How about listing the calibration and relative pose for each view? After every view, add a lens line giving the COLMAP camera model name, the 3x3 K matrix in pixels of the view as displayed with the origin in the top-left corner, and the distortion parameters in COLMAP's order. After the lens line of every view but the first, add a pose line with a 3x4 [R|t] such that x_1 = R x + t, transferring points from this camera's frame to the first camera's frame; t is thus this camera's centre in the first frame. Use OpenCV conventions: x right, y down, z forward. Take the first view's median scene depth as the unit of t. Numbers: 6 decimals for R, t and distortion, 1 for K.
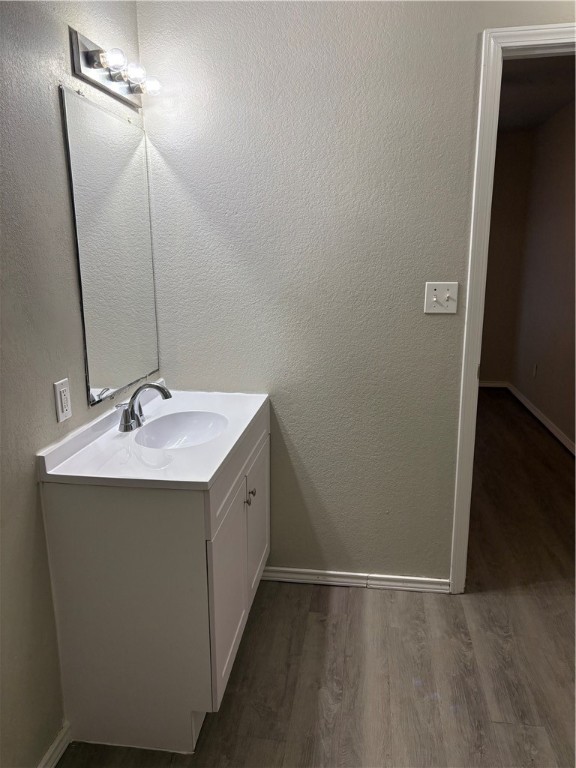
lens RADIAL K [[572.4, 0, 286.7], [0, 572.4, 384.4], [0, 0, 1]] dist [0.045809, -0.030690]
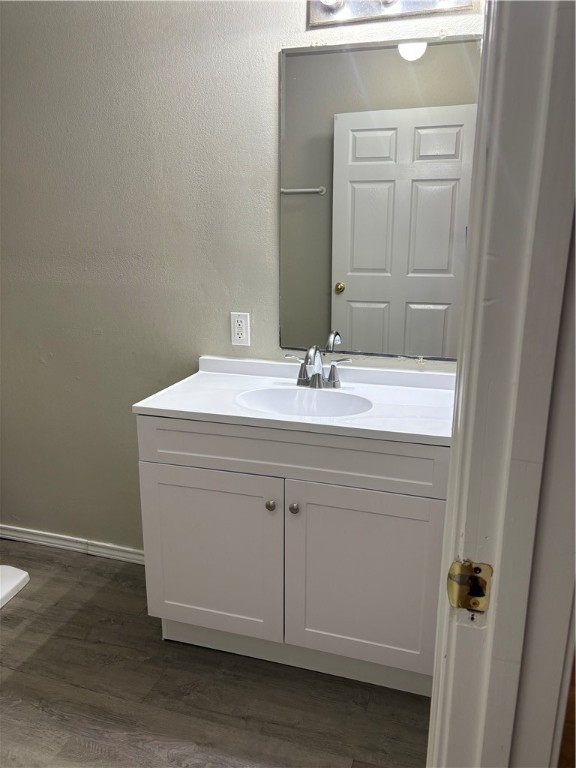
lens RADIAL K [[572.4, 0, 287.1], [0, 572.4, 384.1], [0, 0, 1]] dist [0.045809, -0.030690]
pose [[-0.156785, 0.240925, -0.957796, 0.710451], [-0.224212, 0.935786, 0.272090, -0.194561], [0.961846, 0.257409, -0.092699, 1.100144]]
